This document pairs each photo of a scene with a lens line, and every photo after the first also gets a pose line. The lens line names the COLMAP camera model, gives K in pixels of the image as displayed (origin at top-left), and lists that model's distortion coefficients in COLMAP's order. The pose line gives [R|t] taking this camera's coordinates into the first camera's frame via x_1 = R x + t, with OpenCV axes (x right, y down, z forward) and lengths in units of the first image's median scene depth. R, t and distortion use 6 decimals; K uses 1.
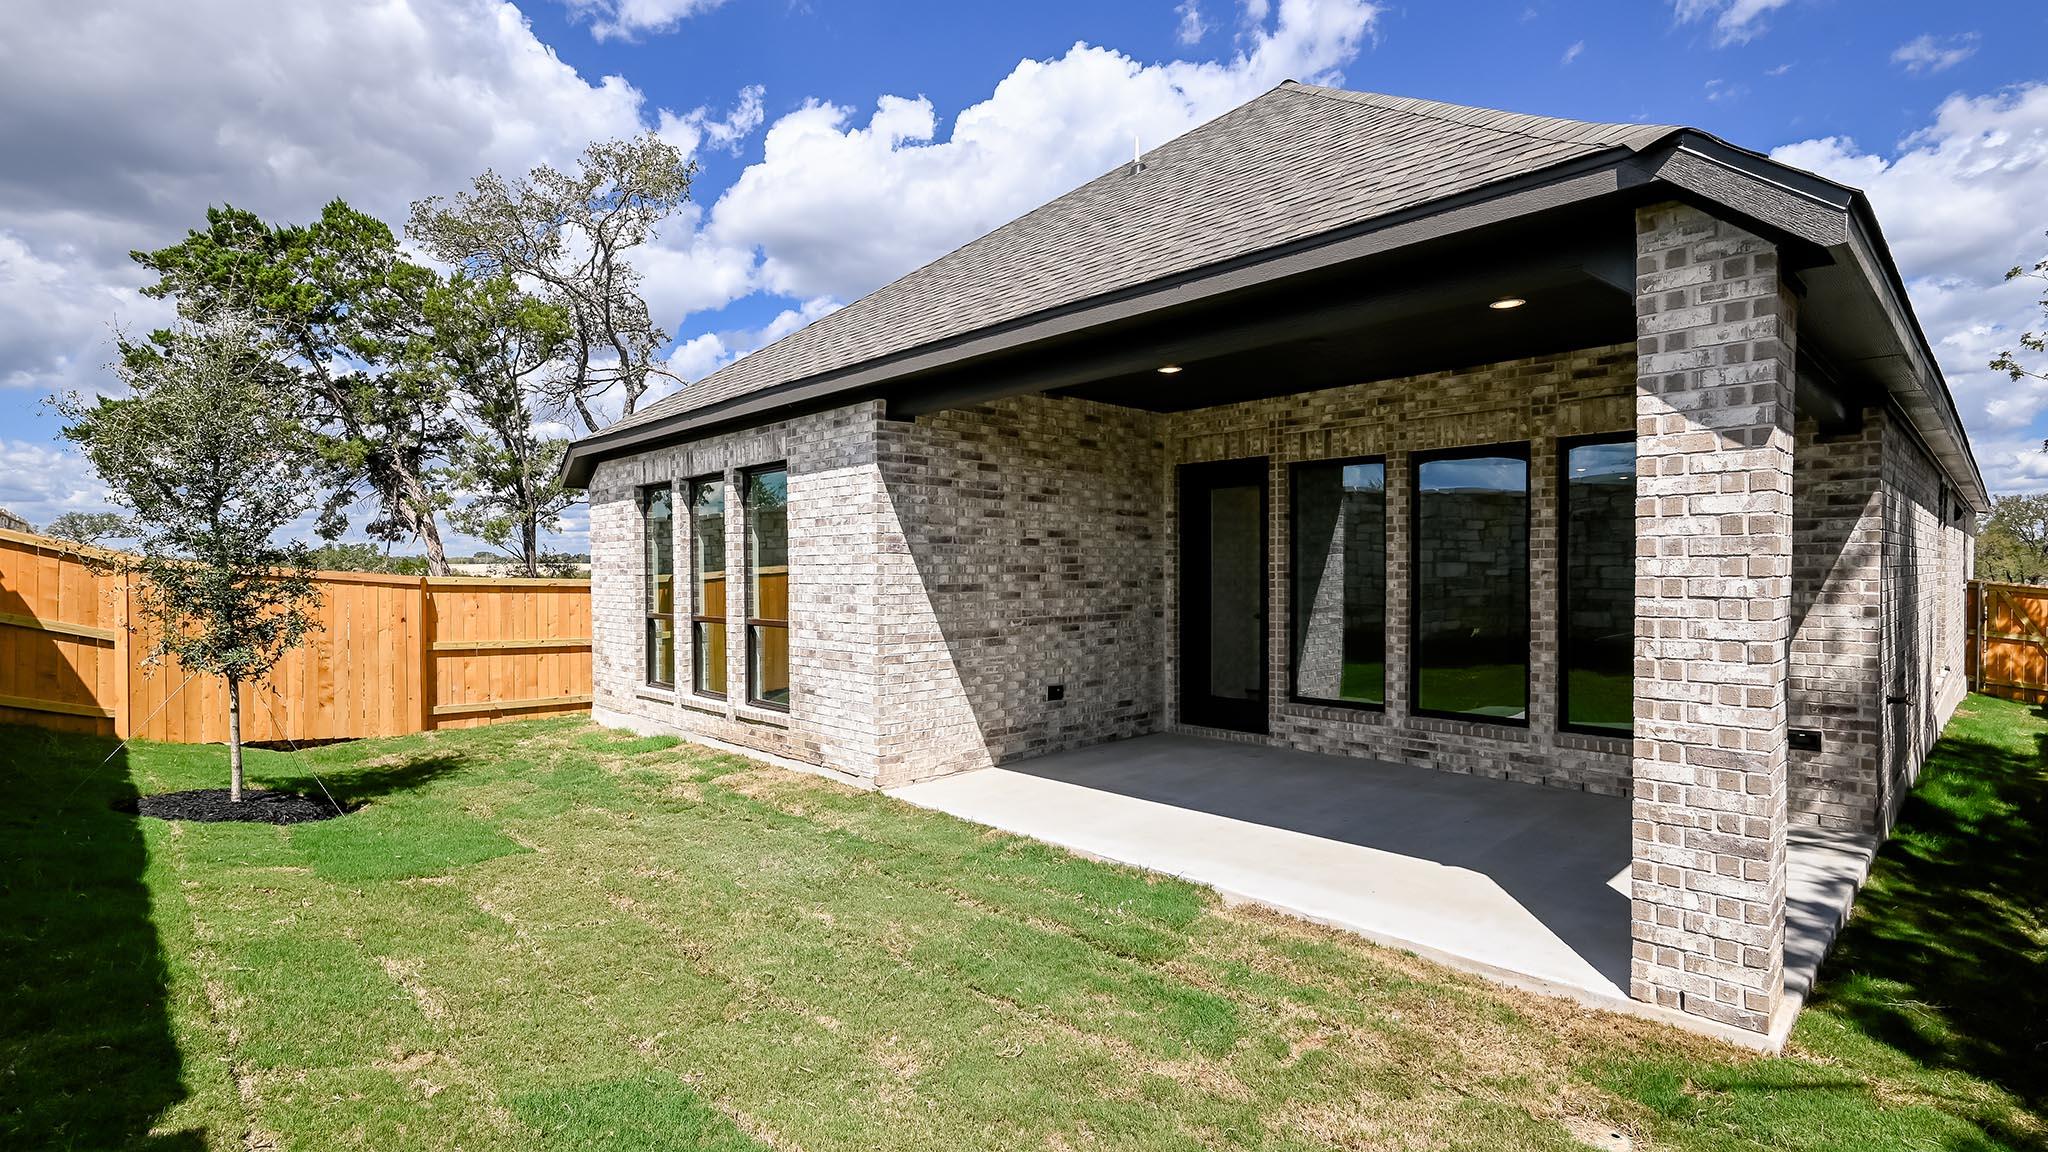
lens RADIAL K [[935.6, 0, 1023.7], [0, 935.6, 577.1], [0, 0, 1]] dist [0.000943, 0.000066]
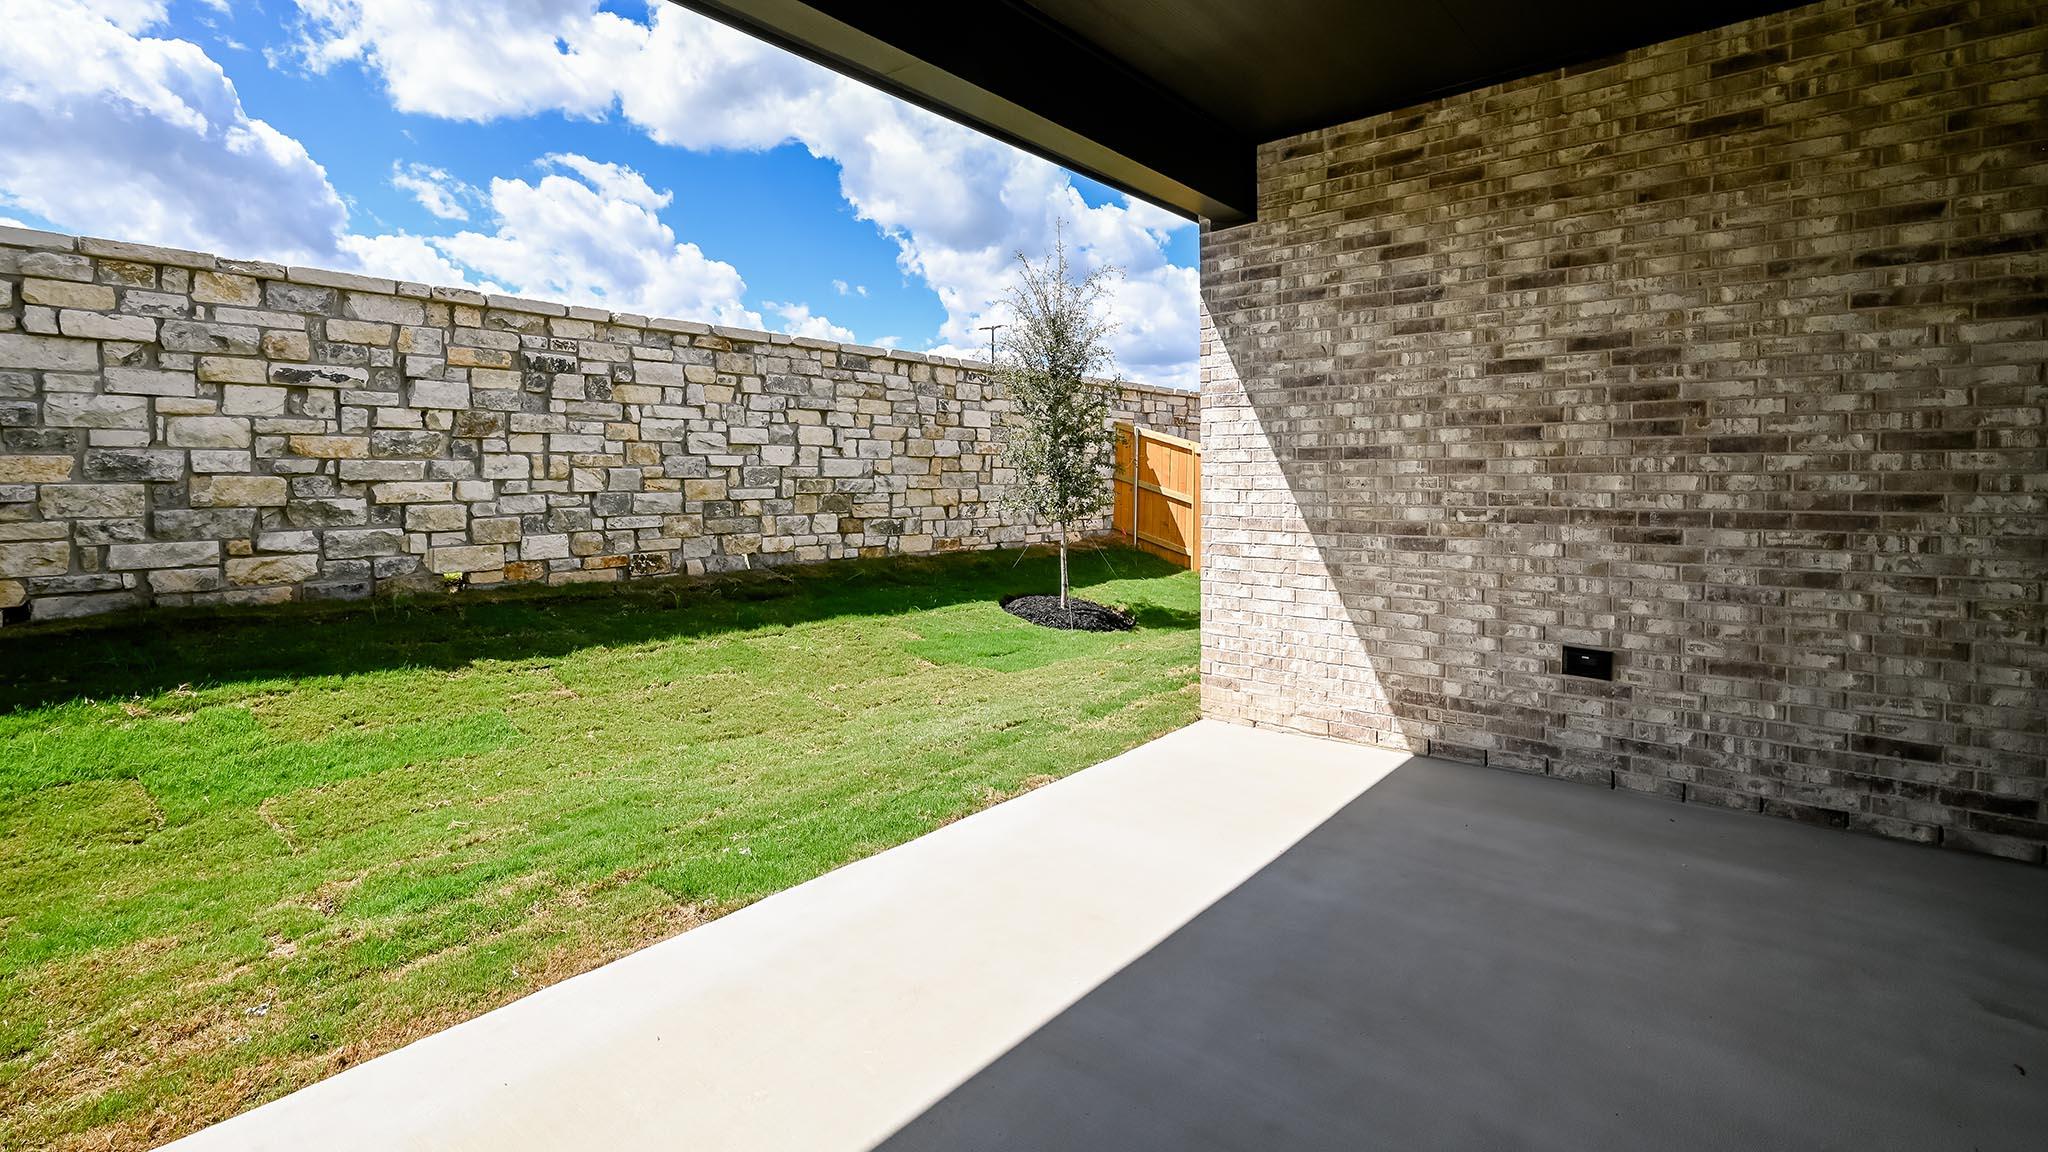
lens RADIAL K [[935.6, 0, 1020.0], [0, 935.6, 489.0], [0, 0, 1]] dist [0.000943, 0.000066]
pose [[0.090430, 0.015224, -0.995786, 0.535188], [-0.003691, 0.999881, 0.014951, 0.026584], [0.995896, 0.002323, 0.090476, 0.698927]]
